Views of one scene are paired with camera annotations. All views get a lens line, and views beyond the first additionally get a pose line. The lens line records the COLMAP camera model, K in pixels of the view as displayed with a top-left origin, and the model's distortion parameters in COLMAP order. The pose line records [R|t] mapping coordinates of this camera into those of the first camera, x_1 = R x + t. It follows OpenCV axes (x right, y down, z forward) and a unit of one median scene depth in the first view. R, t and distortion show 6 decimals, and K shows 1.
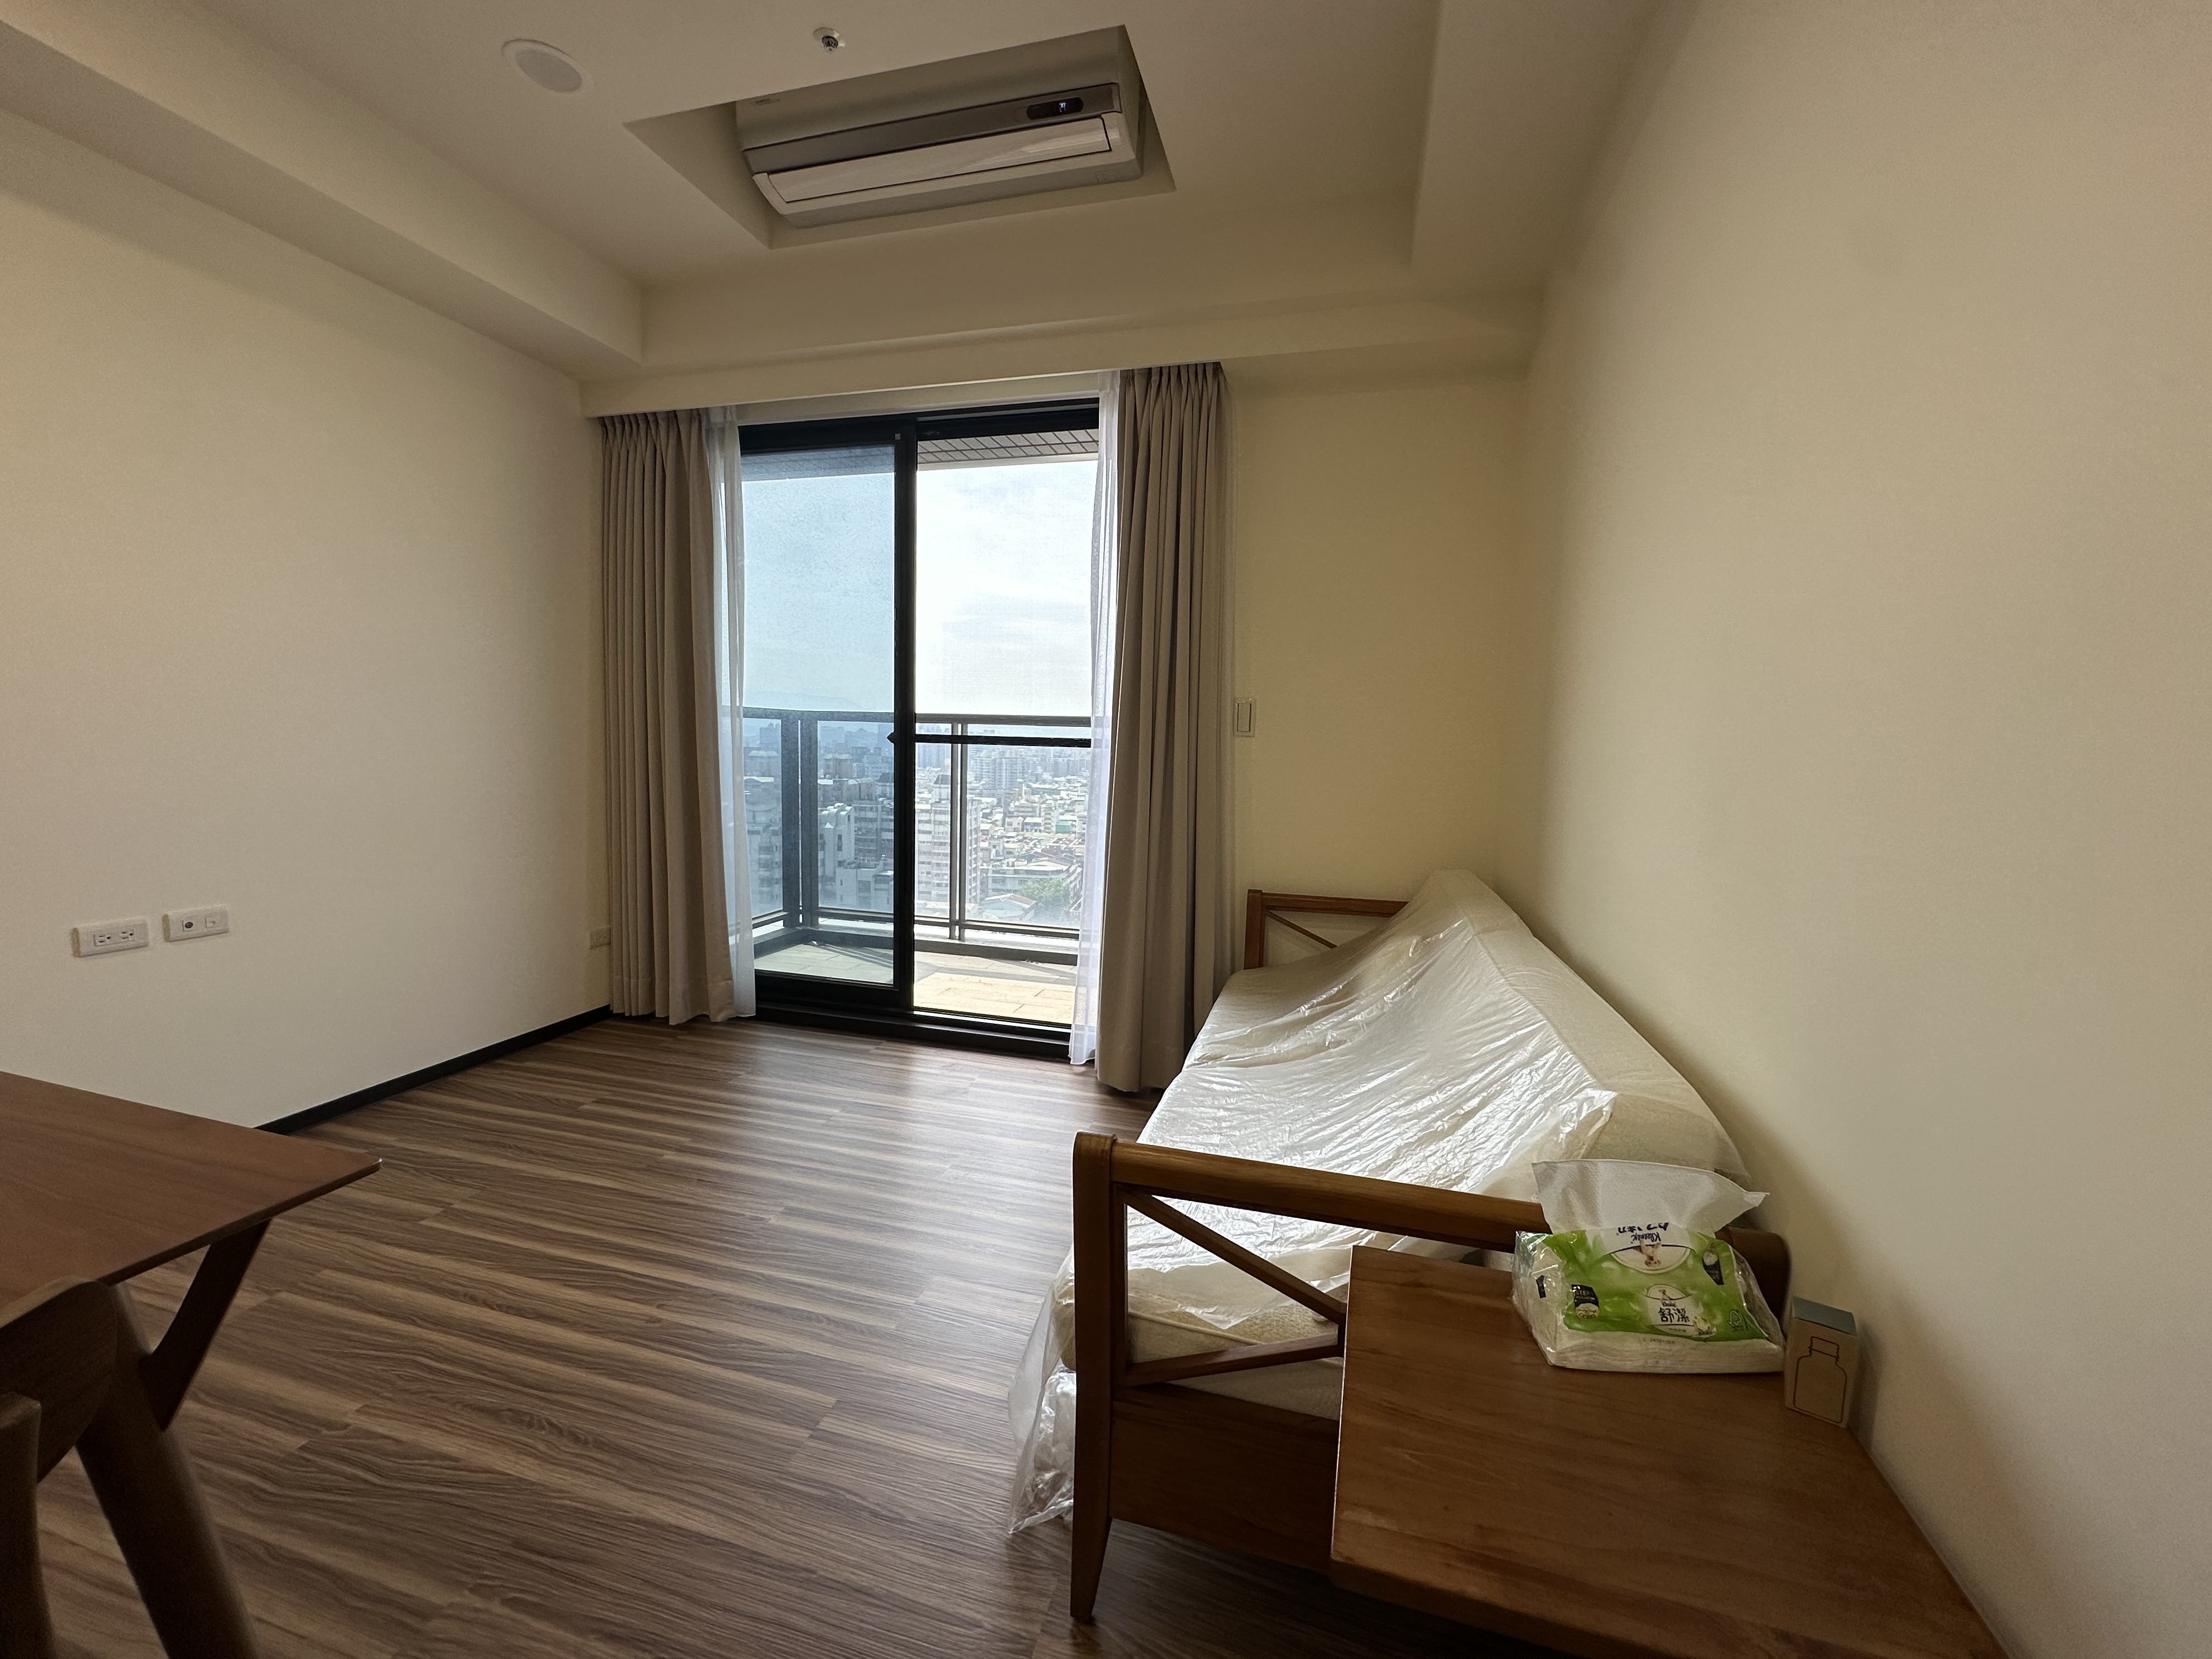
lens RADIAL K [[880.7, 0, 1100.5], [0, 880.7, 826.5], [0, 0, 1]] dist [-0.003459, 0.001104]
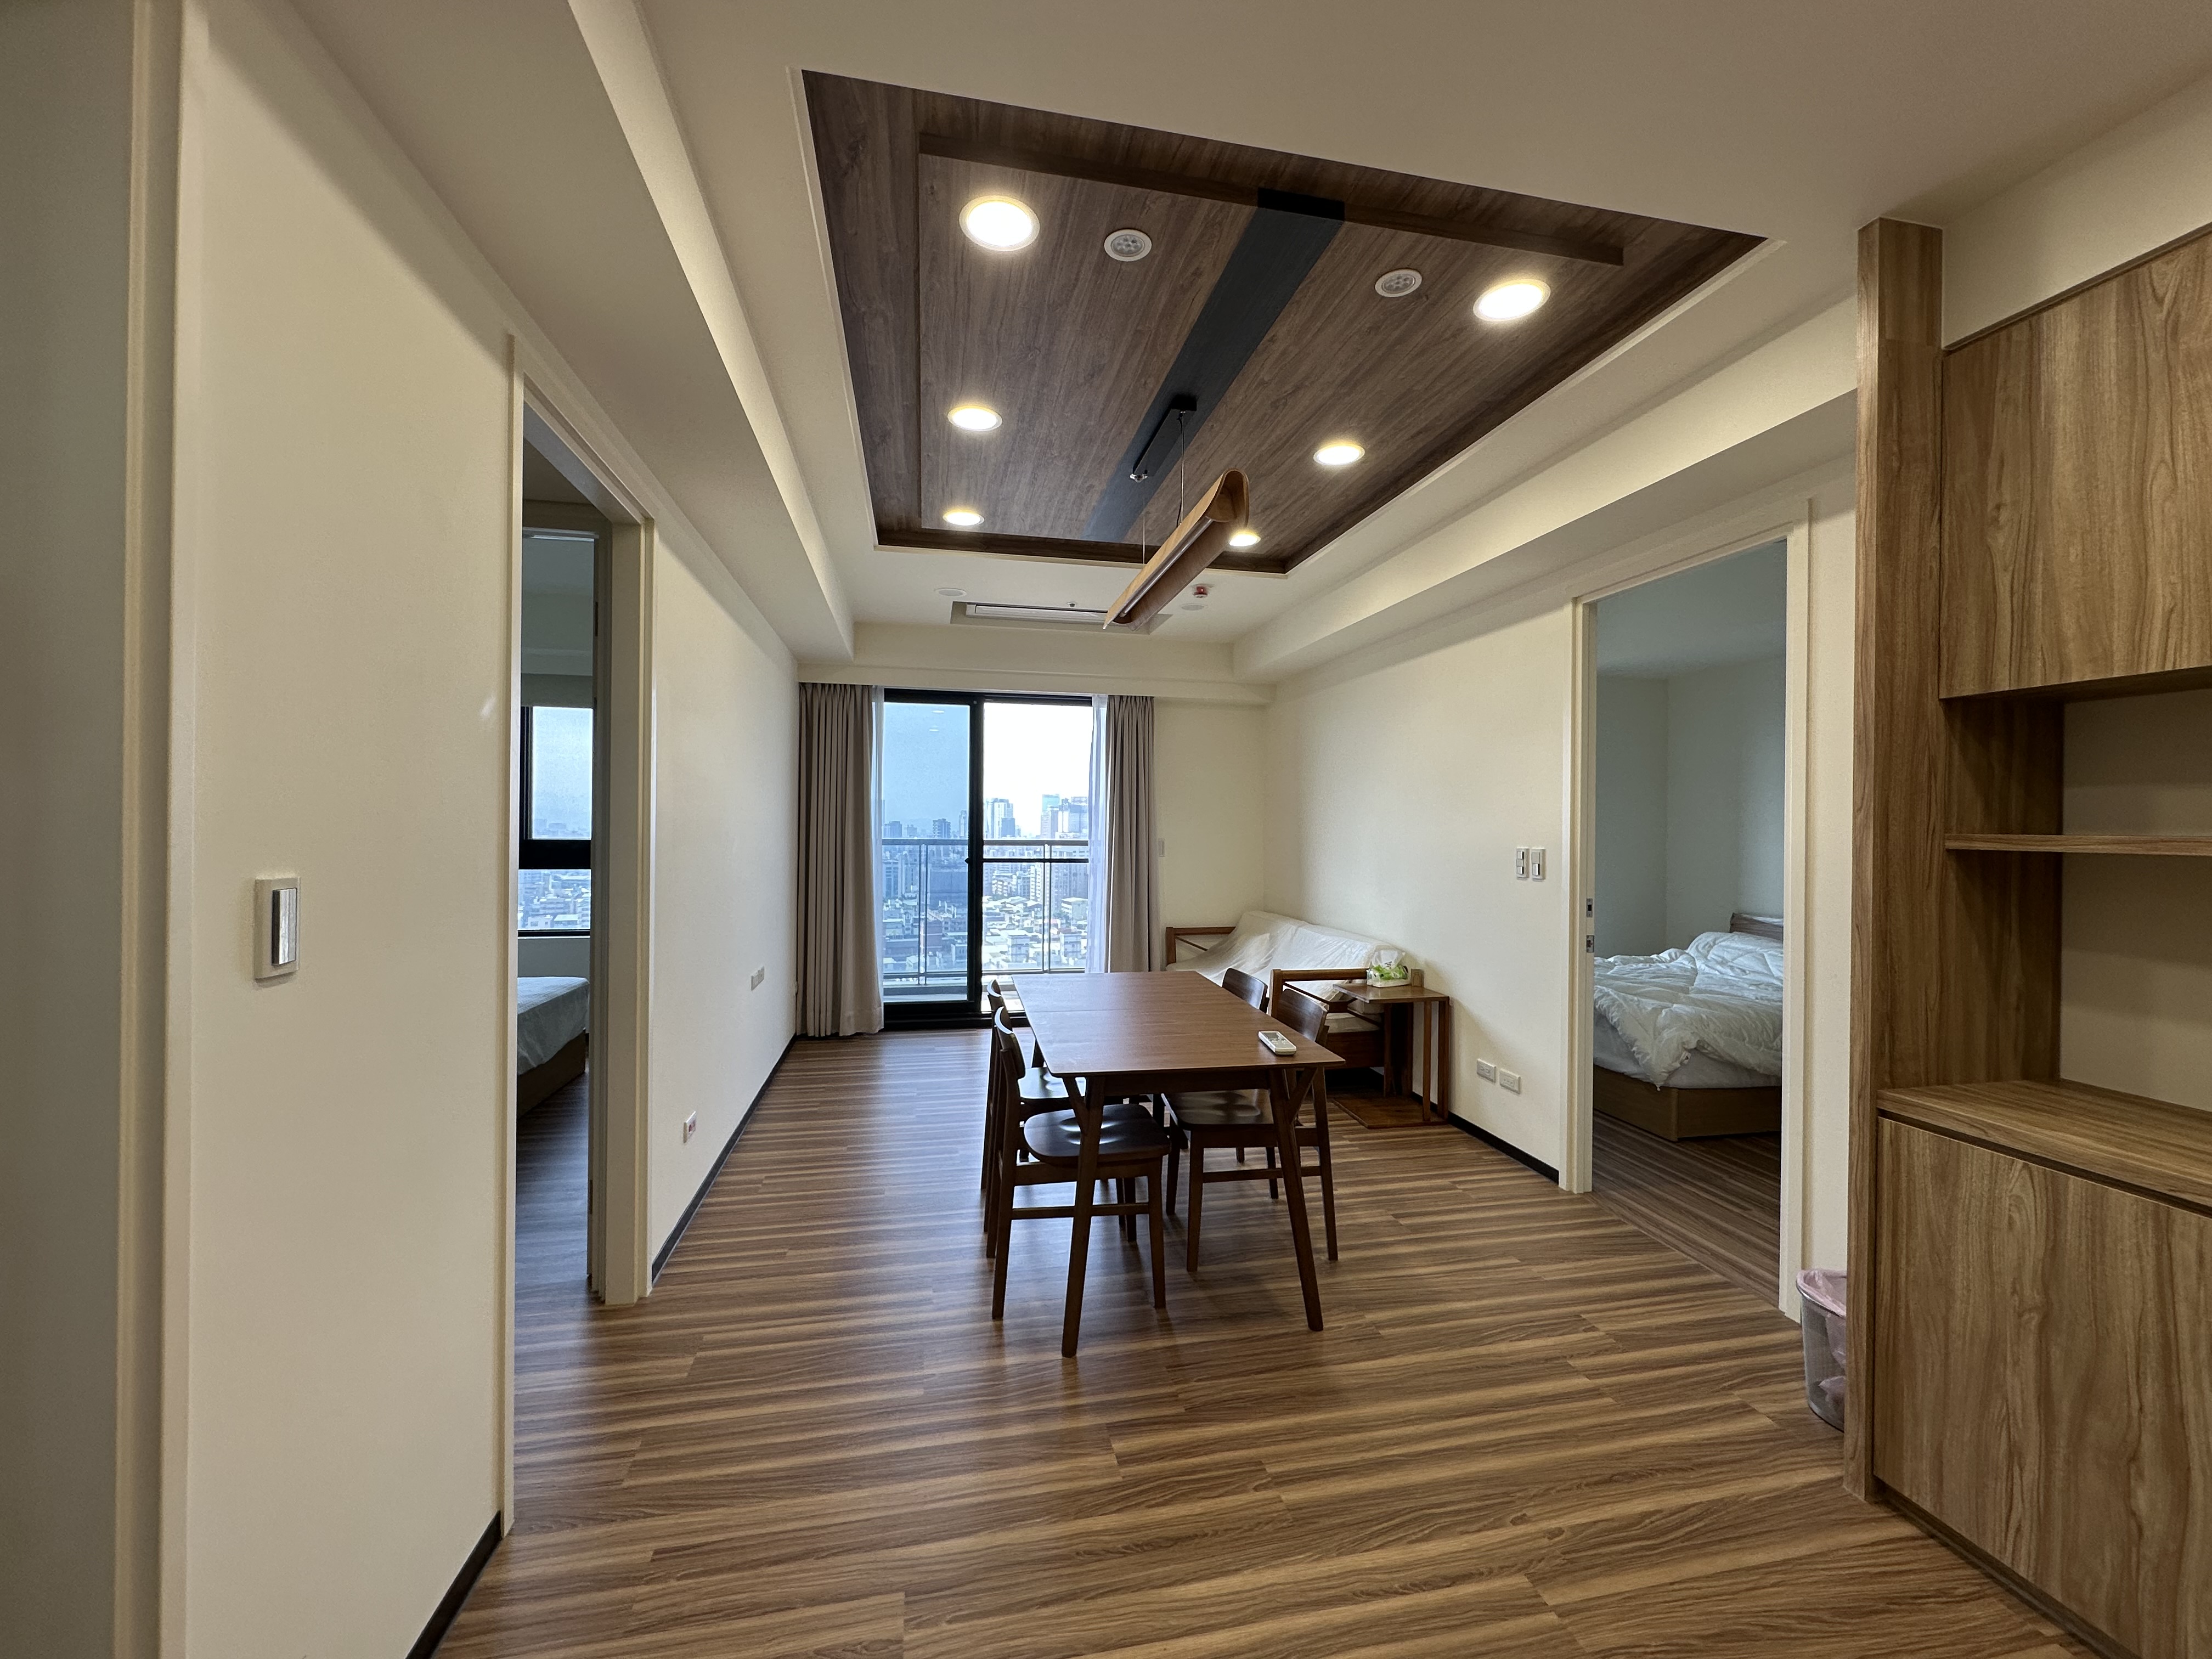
lens RADIAL K [[880.7, 0, 1100.5], [0, 880.7, 826.5], [0, 0, 1]] dist [-0.003459, 0.001104]
pose [[0.889728, -0.021830, 0.455969, -0.888024], [0.062278, 0.995321, -0.073872, -0.023188], [-0.452223, 0.094123, 0.886925, -0.802492]]
